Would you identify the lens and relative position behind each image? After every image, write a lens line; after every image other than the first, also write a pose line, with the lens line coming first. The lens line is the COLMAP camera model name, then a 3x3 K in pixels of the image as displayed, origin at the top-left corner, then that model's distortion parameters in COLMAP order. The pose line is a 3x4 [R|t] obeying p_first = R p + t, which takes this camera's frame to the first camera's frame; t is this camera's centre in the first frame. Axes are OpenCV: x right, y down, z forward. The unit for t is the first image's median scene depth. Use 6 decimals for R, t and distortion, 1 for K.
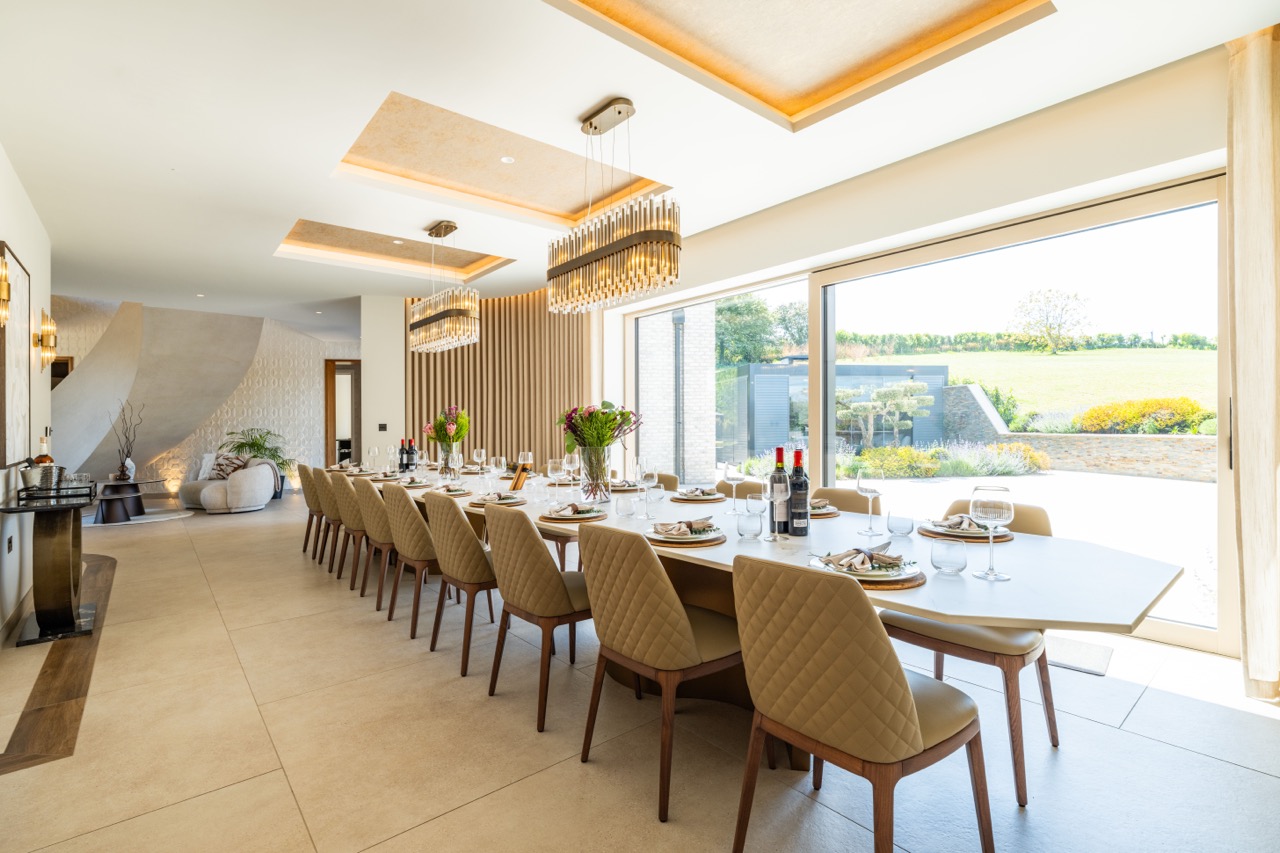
lens RADIAL K [[582.1, 0, 638.4], [0, 582.1, 419.9], [0, 0, 1]] dist [0.001908, 0.000138]
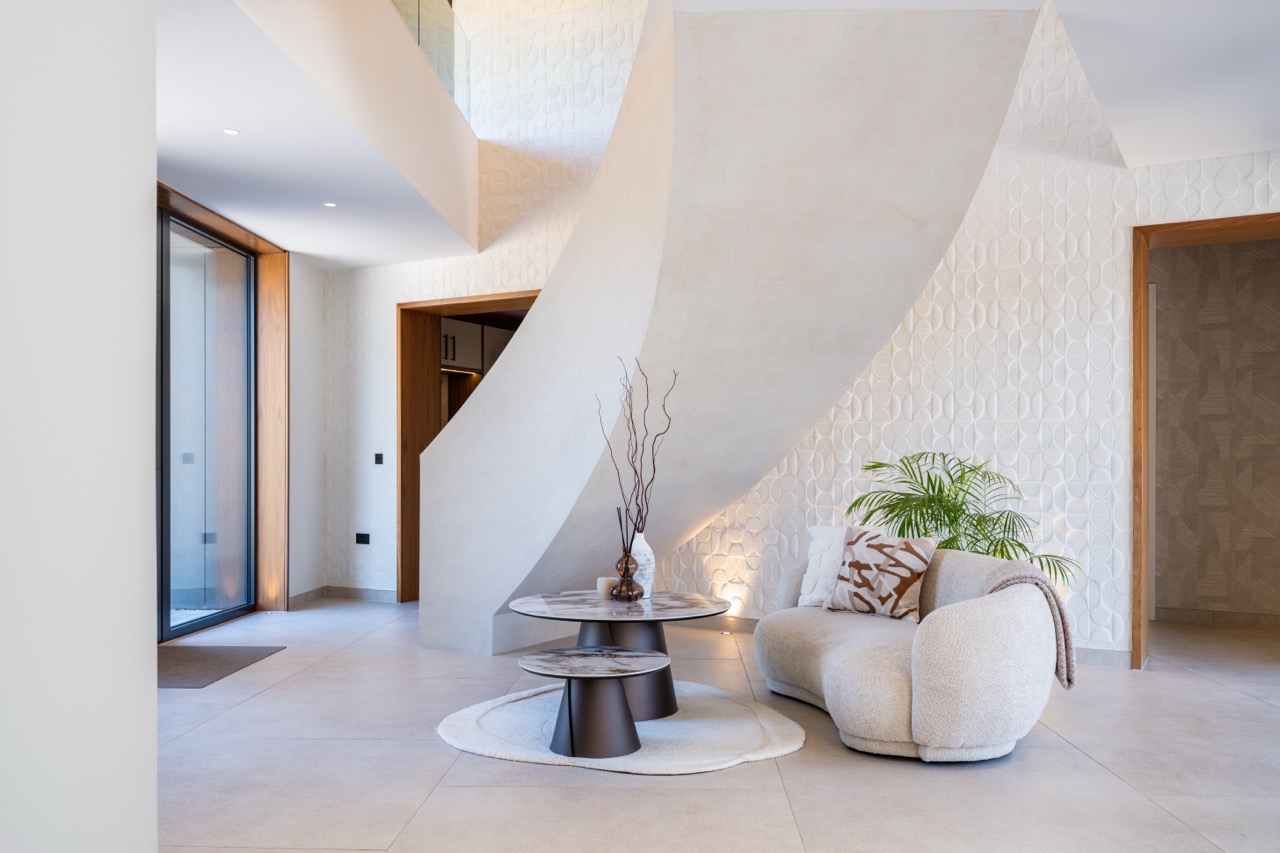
lens RADIAL K [[582.1, 0, 637.8], [0, 582.1, 464.8], [0, 0, 1]] dist [0.001908, 0.000138]
pose [[0.724734, 0.011186, -0.688938, -0.614731], [-0.005339, 0.999929, 0.010619, 0.020968], [0.689008, -0.004017, 0.724743, 0.720777]]
